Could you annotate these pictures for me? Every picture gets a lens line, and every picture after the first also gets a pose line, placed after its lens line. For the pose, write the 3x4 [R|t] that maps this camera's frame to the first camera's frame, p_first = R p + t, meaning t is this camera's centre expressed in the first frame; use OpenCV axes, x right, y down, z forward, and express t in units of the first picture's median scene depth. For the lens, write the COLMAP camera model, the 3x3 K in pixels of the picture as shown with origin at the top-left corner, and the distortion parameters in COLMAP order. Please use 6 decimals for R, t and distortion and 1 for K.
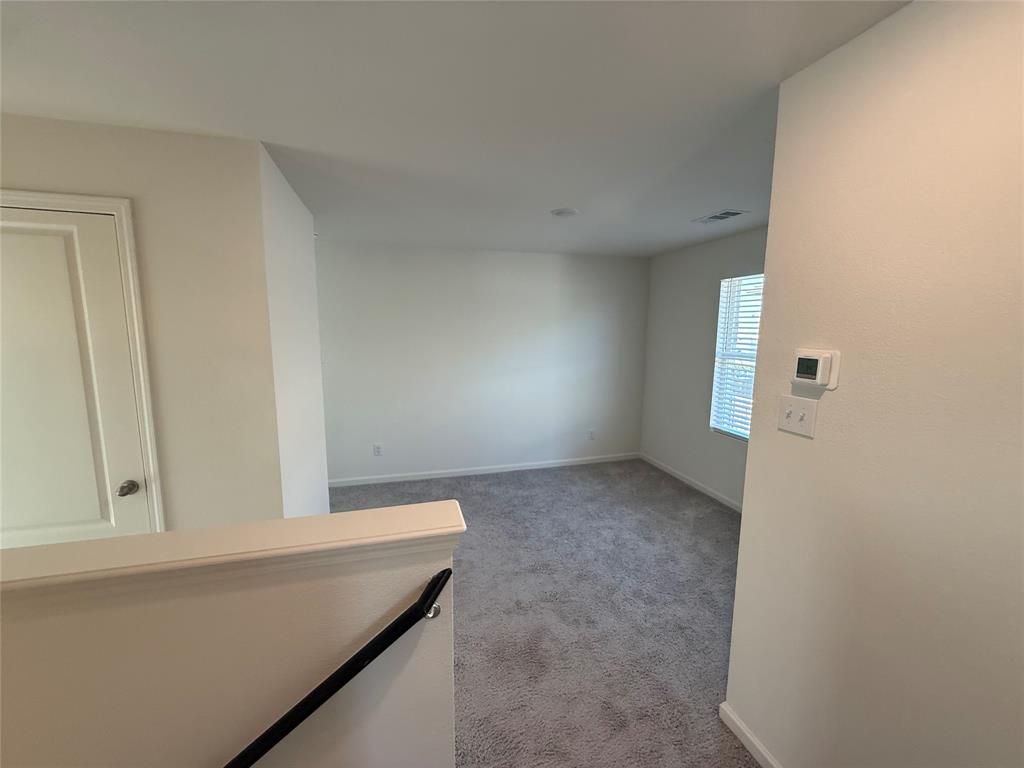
lens RADIAL K [[405.5, 0, 507.2], [0, 405.5, 384.2], [0, 0, 1]] dist [-0.000511, 0.000133]
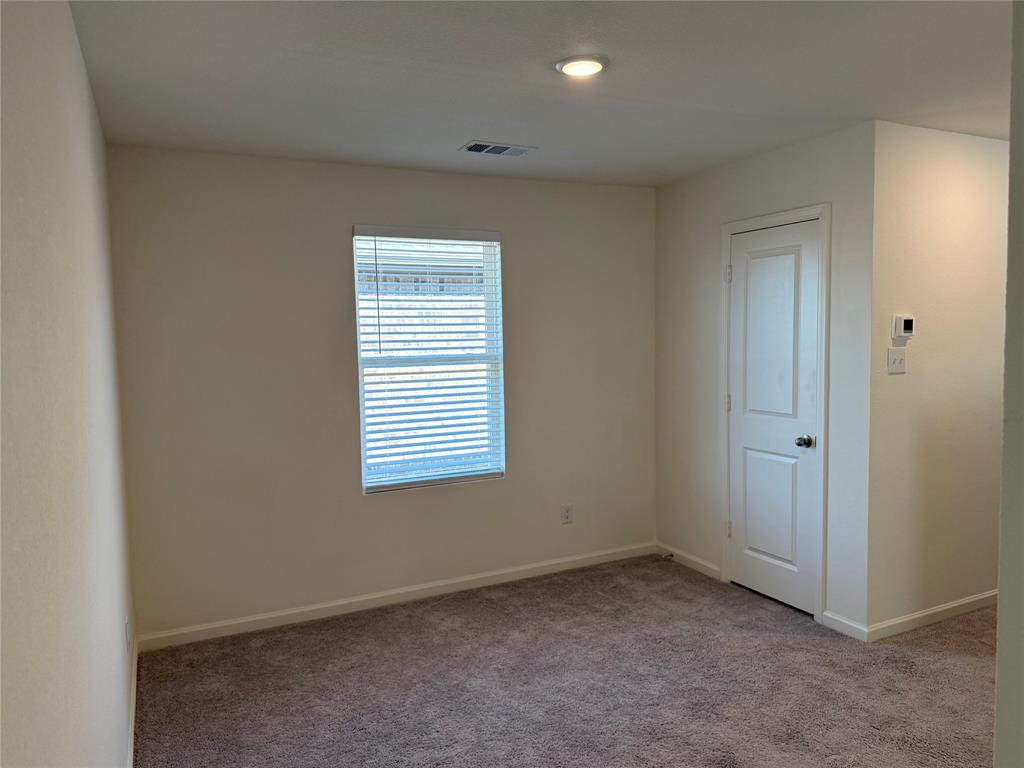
lens RADIAL K [[722.4, 0, 506.4], [0, 722.4, 385.6], [0, 0, 1]] dist [0.059057, -0.080277]
pose [[-0.182267, -0.079237, 0.980051, -1.578051], [0.162374, 0.980637, 0.109482, -0.344115], [-0.969749, 0.179090, -0.165871, 2.781285]]
